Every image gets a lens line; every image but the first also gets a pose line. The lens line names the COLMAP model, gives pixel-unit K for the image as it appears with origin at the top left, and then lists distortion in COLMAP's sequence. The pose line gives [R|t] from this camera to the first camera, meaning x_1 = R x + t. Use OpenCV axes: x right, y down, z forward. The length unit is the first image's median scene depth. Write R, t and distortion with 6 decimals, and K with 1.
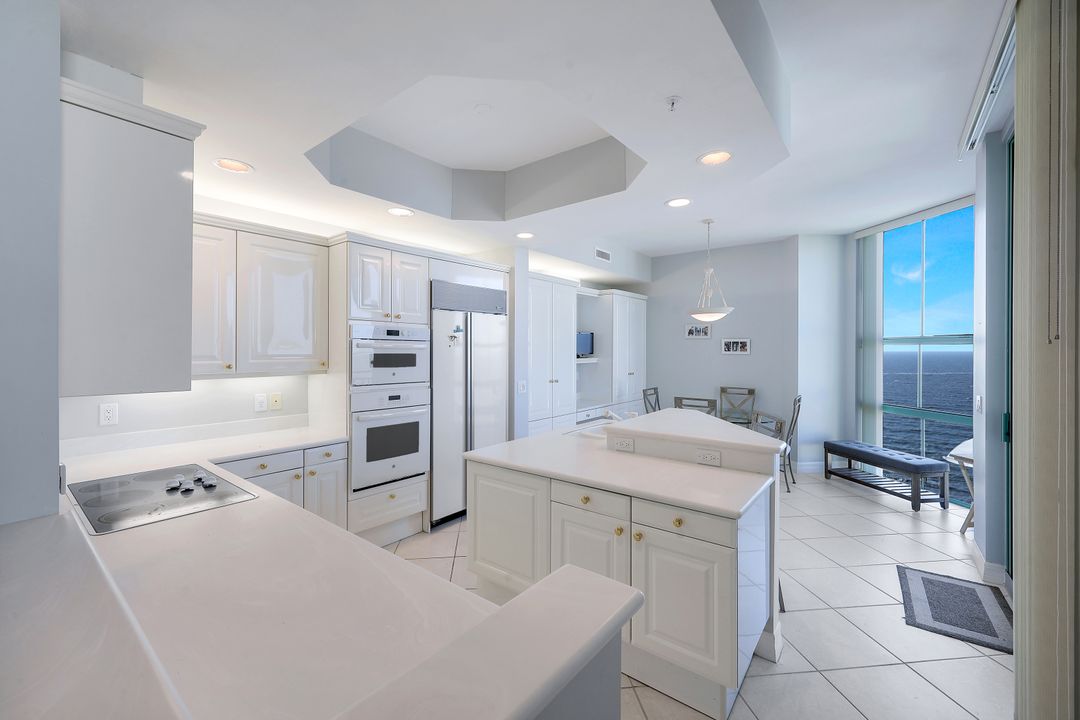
lens RADIAL K [[440.1, 0, 538.2], [0, 440.1, 351.3], [0, 0, 1]] dist [0.003102, 0.000261]
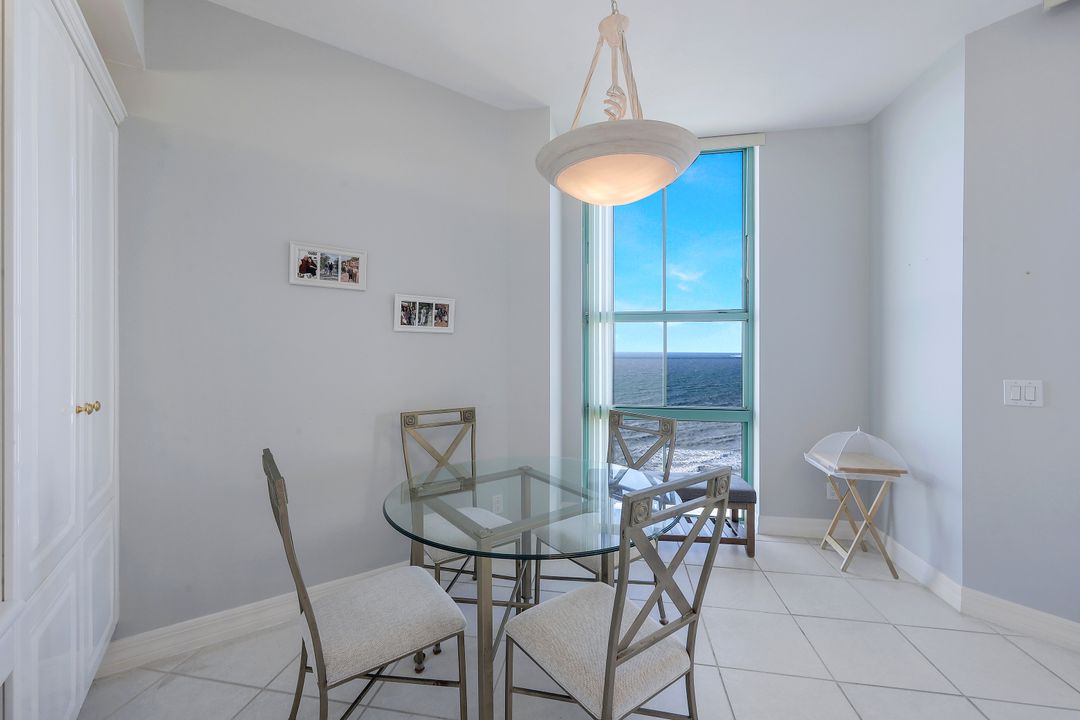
lens RADIAL K [[440.1, 0, 538.2], [0, 440.1, 351.3], [0, 0, 1]] dist [0.003102, 0.000261]
pose [[0.281422, -0.004066, 0.959576, 0.088582], [0.004395, 0.999986, 0.002948, 0.030903], [-0.959574, 0.003388, 0.281435, 0.989947]]
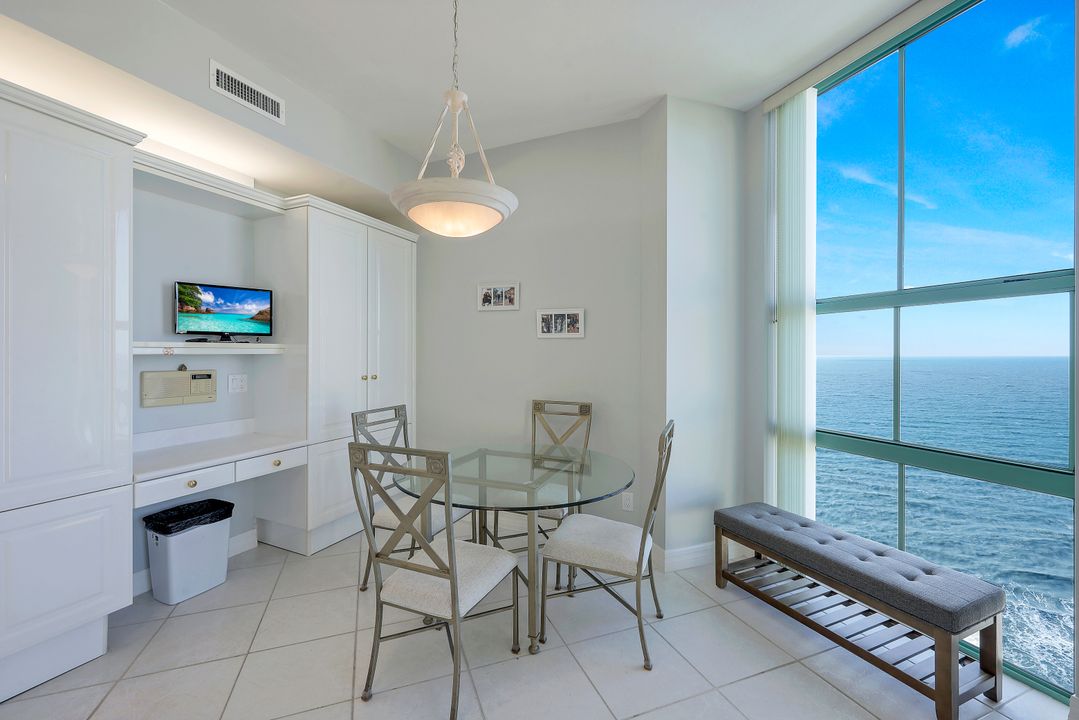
lens RADIAL K [[436.2, 0, 537.3], [0, 436.2, 353.7], [0, 0, 1]] dist [-0.000861, 0.000229]
pose [[0.968146, 0.001677, 0.250382, 0.371393], [-0.000172, 0.999982, -0.006033, 0.036506], [-0.250387, 0.005797, 0.968128, 0.638993]]
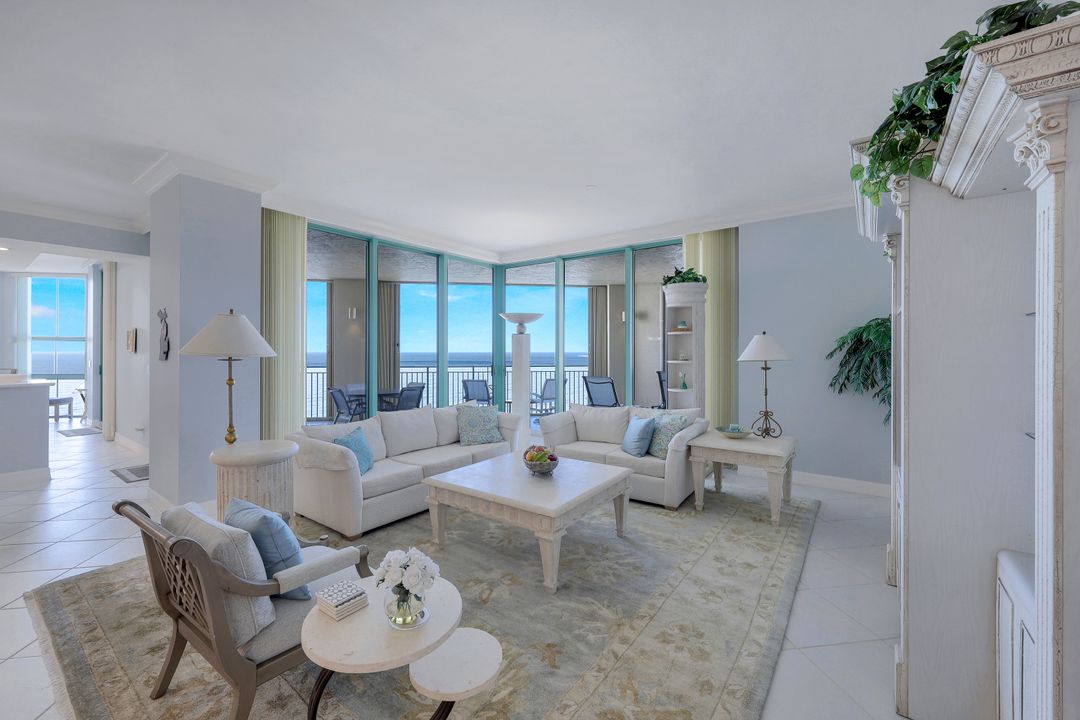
lens RADIAL K [[440.1, 0, 538.2], [0, 440.1, 351.3], [0, 0, 1]] dist [0.003102, 0.000261]
pose [[-0.032129, -0.000182, 0.999484, -1.100279], [0.001280, 0.999999, 0.000223, 0.033397], [-0.999483, 0.001287, -0.032129, -1.014003]]
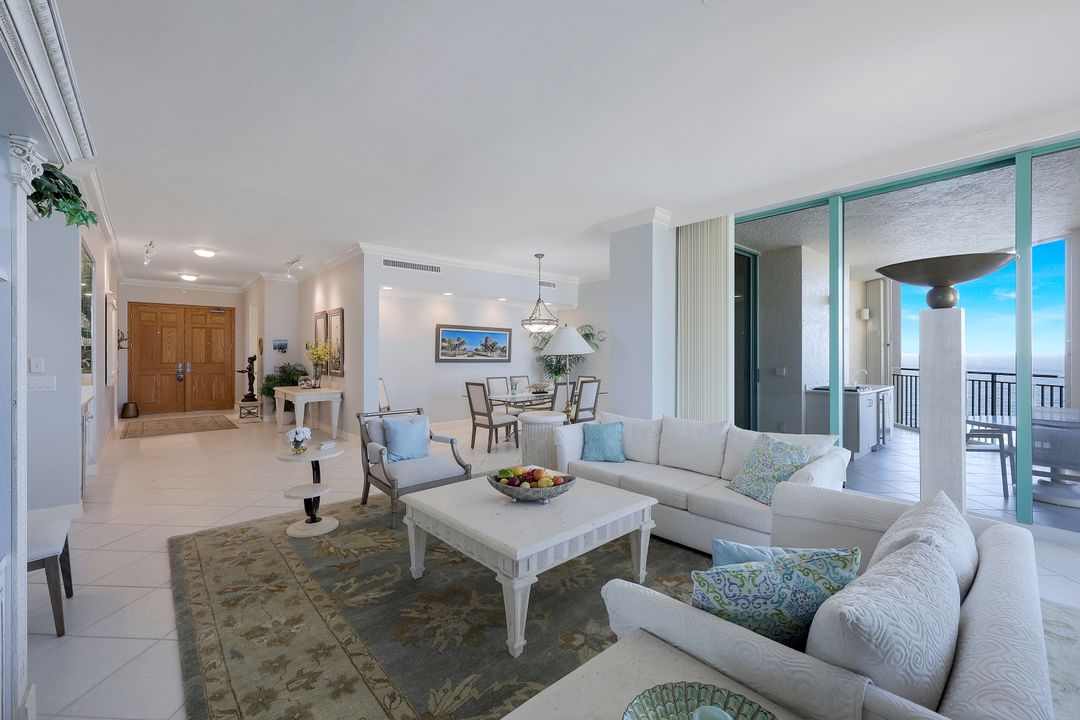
lens RADIAL K [[440.1, 0, 538.2], [0, 440.1, 351.3], [0, 0, 1]] dist [0.003102, 0.000261]
pose [[0.984655, -0.004176, -0.174462, -0.328637], [0.002816, 0.999964, -0.008044, 0.037486], [0.174489, 0.007429, 0.984631, -1.572729]]
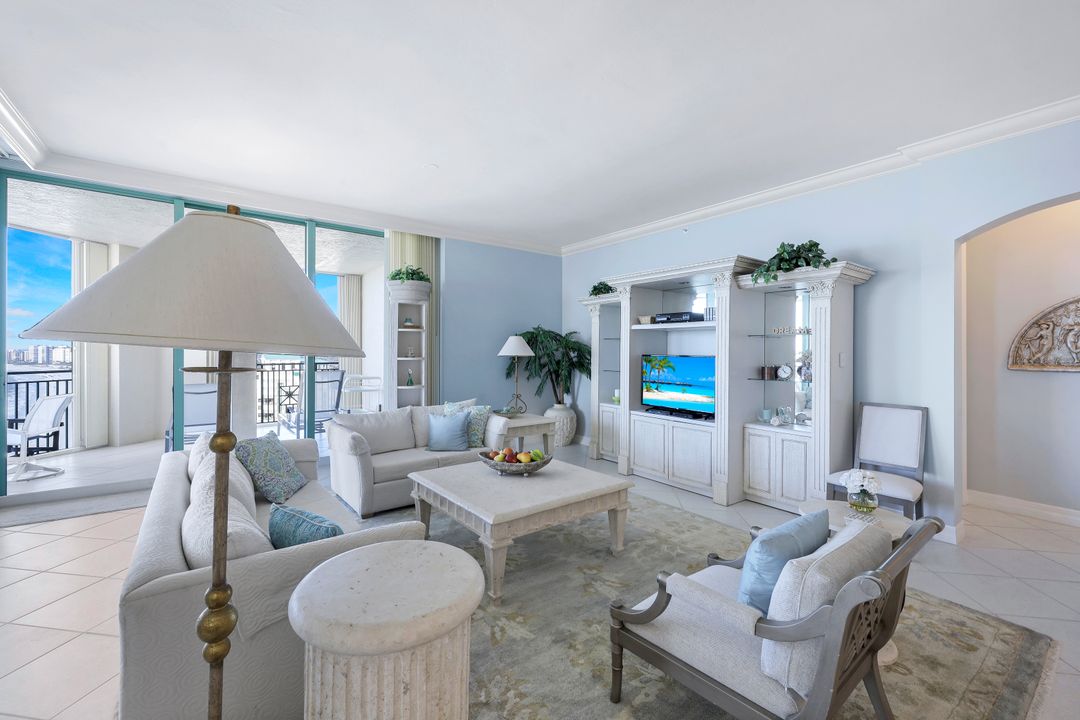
lens RADIAL K [[444.6, 0, 533.1], [0, 444.6, 353.5], [0, 0, 1]] dist [-0.000844, -0.000208]
pose [[-0.964314, -0.012452, 0.264469, -0.625978], [-0.009116, 0.999863, 0.013840, 0.030266], [-0.264605, 0.010935, -0.964295, -0.420108]]
